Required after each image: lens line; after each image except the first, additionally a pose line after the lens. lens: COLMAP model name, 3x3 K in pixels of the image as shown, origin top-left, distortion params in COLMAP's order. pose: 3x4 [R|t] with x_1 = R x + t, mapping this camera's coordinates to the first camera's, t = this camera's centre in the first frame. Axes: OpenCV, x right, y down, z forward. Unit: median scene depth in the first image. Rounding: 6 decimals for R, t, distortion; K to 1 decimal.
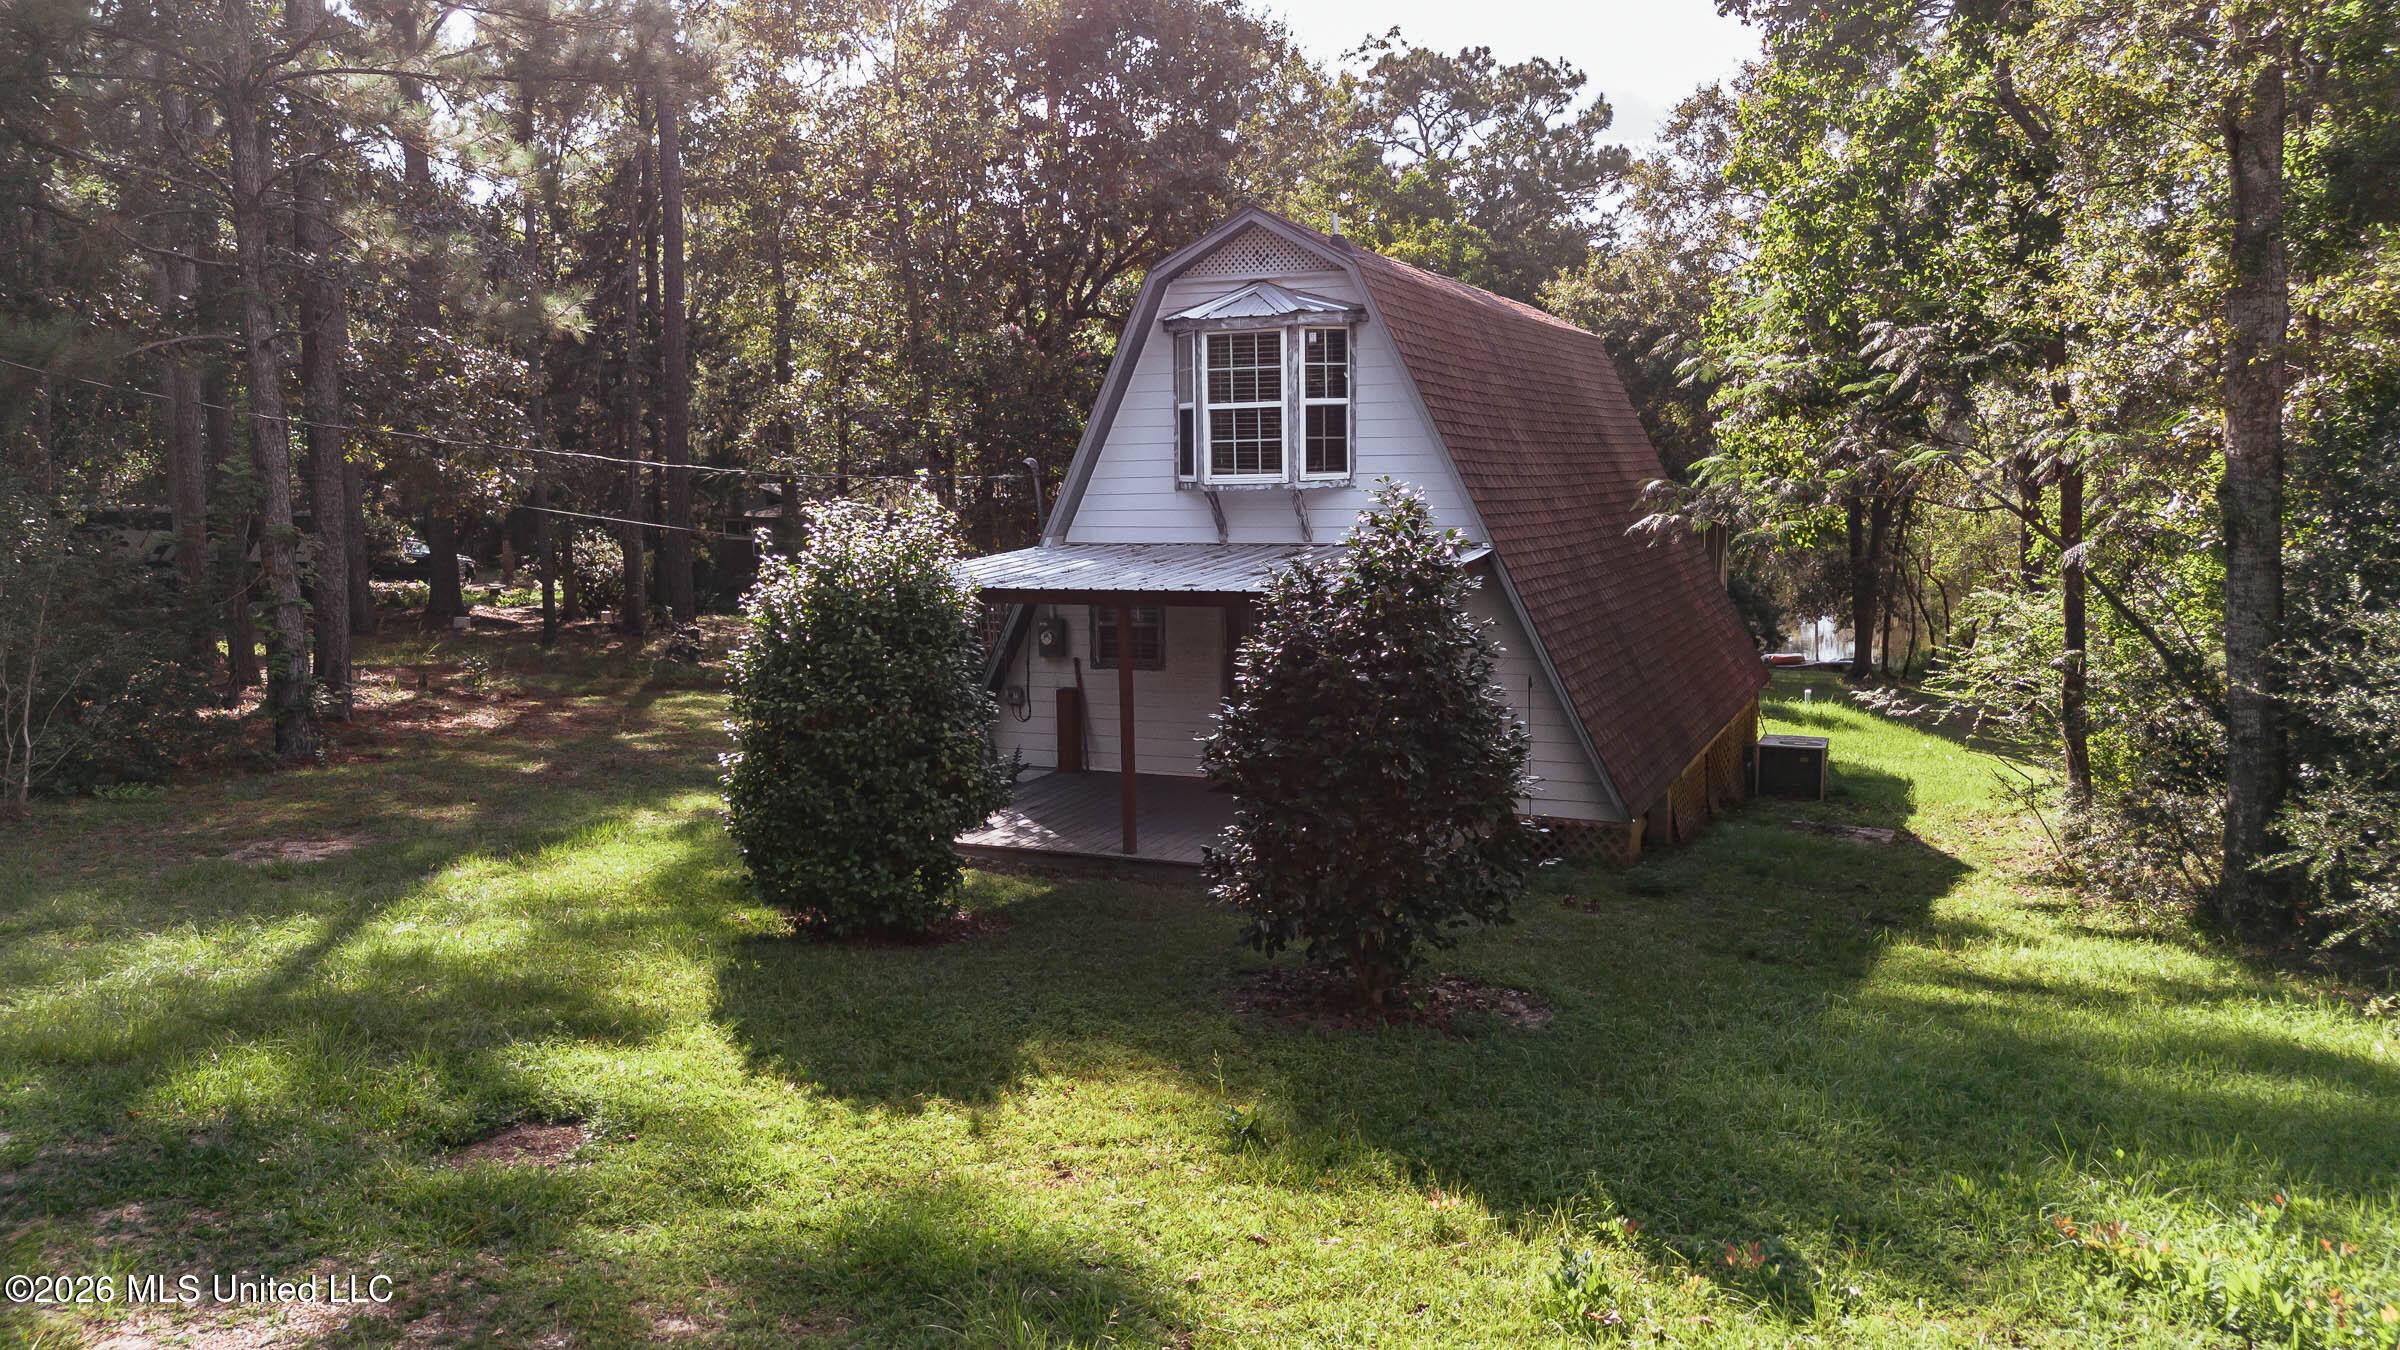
lens RADIAL K [[1990.9, 0, 1197.6], [0, 1990.9, 677.2], [0, 0, 1]] dist [0.051677, -0.003217]
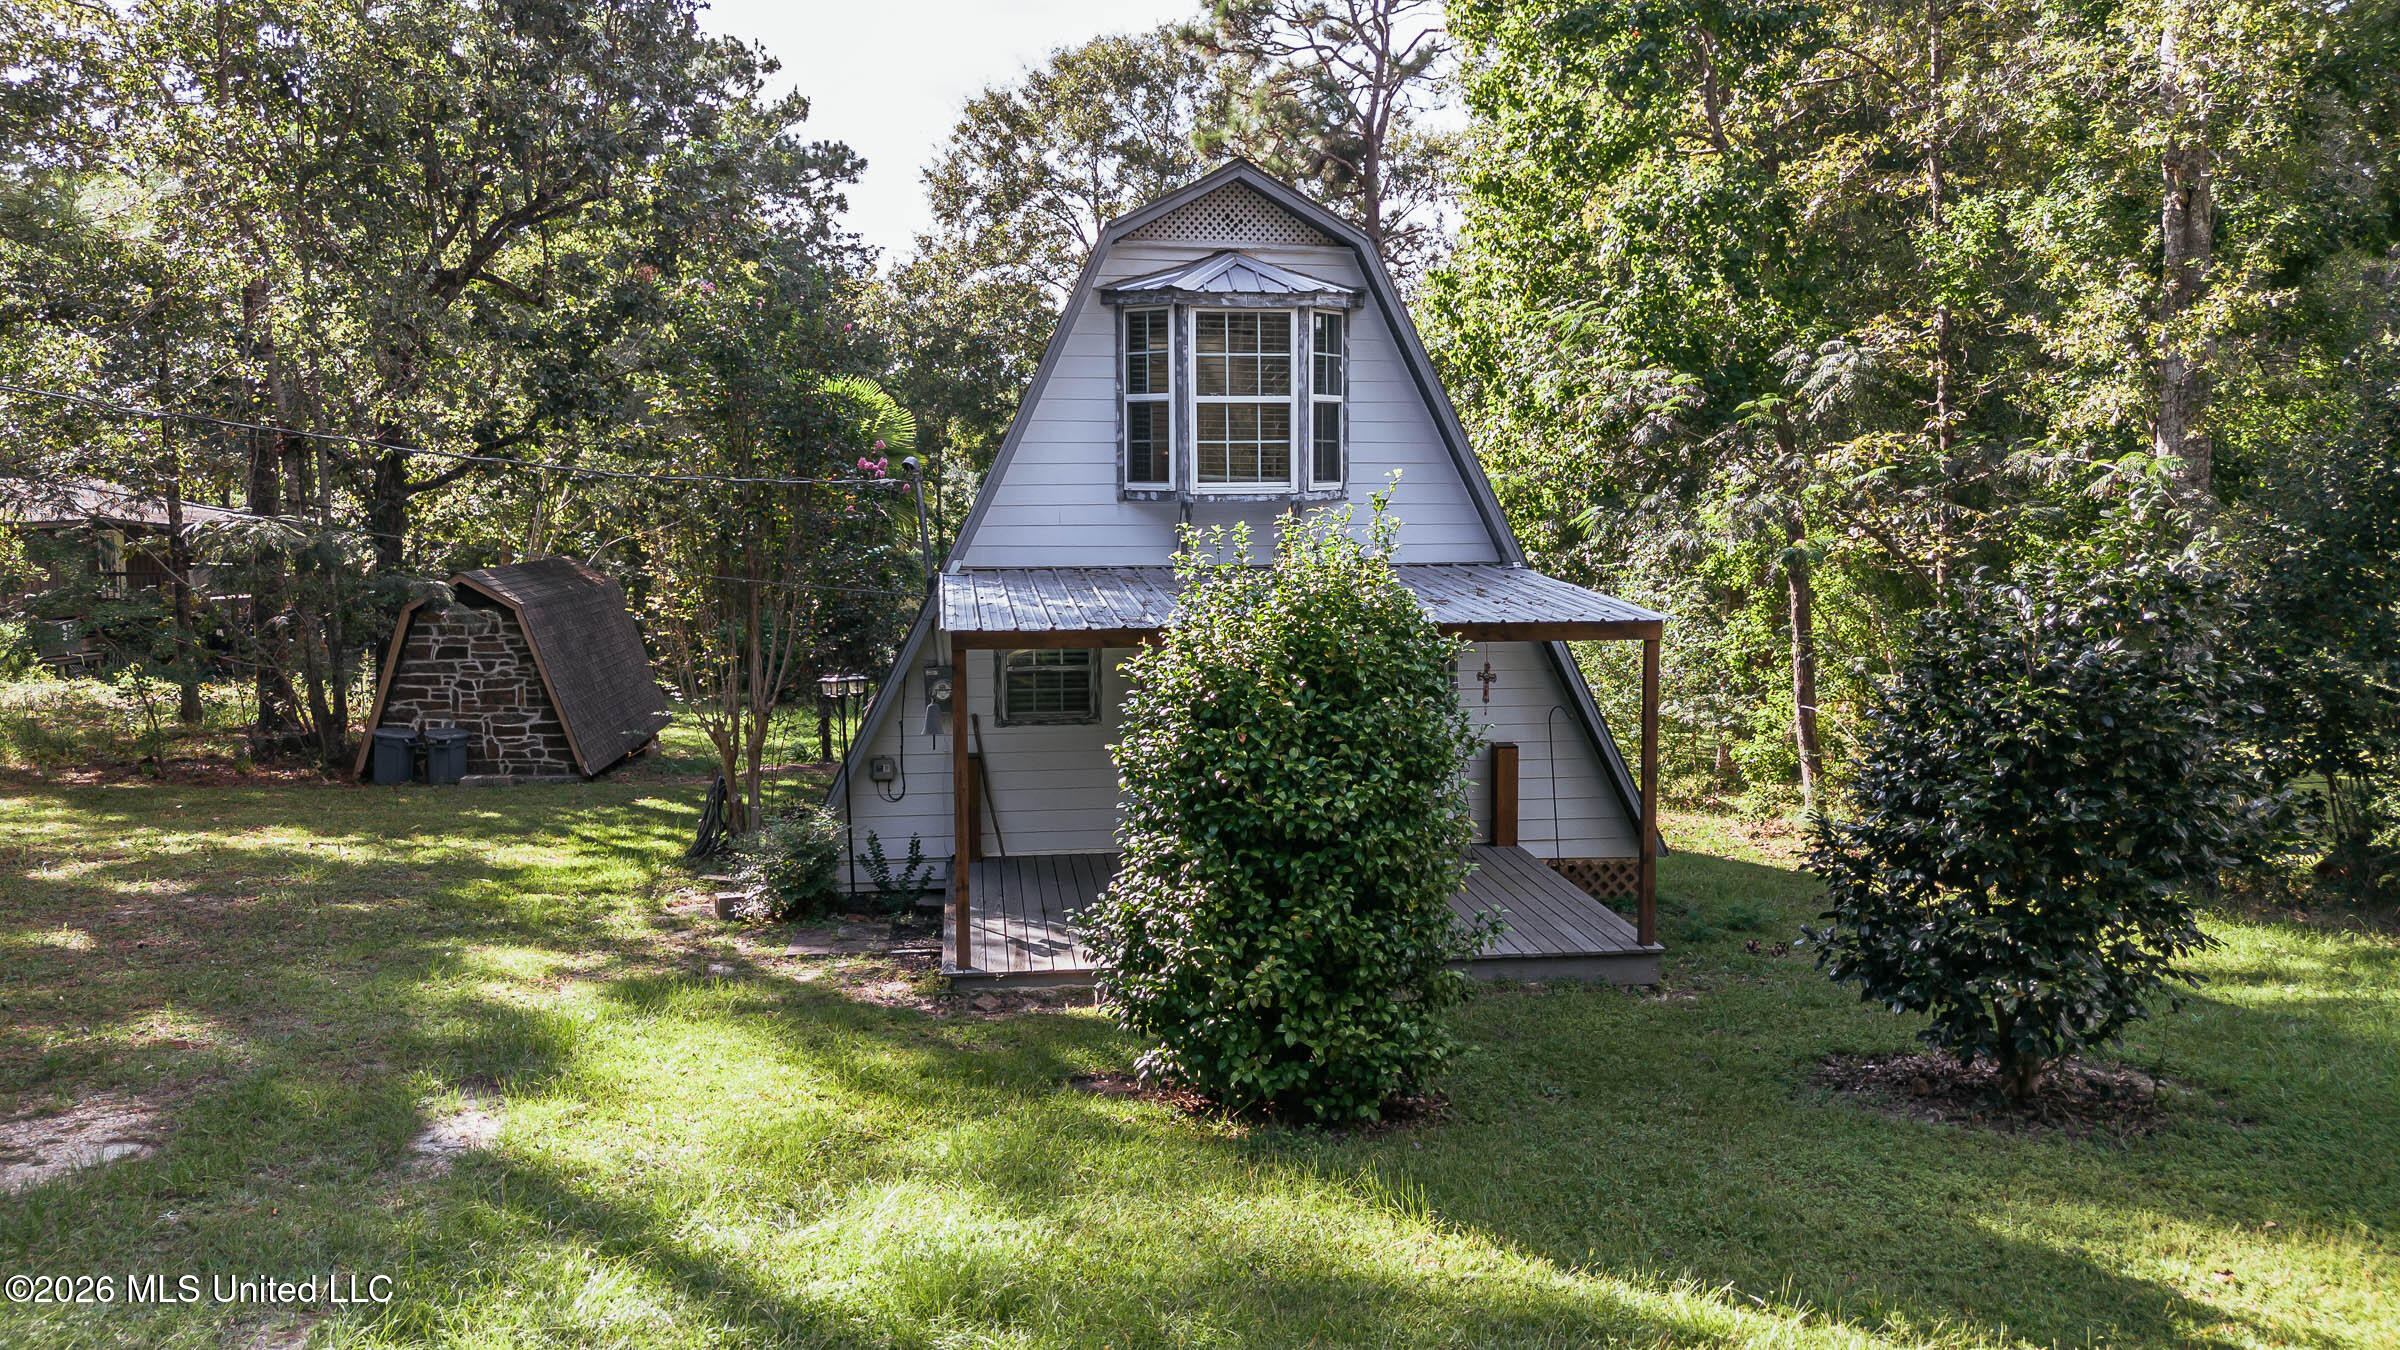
lens RADIAL K [[1990.9, 0, 1200.0], [0, 1990.9, 670.3], [0, 0, 1]] dist [0.051677, -0.003217]
pose [[0.820178, -0.039203, 0.570763, -0.467105], [0.047209, 0.998885, 0.000772, -0.025213], [-0.570157, 0.026312, 0.821114, 0.331732]]
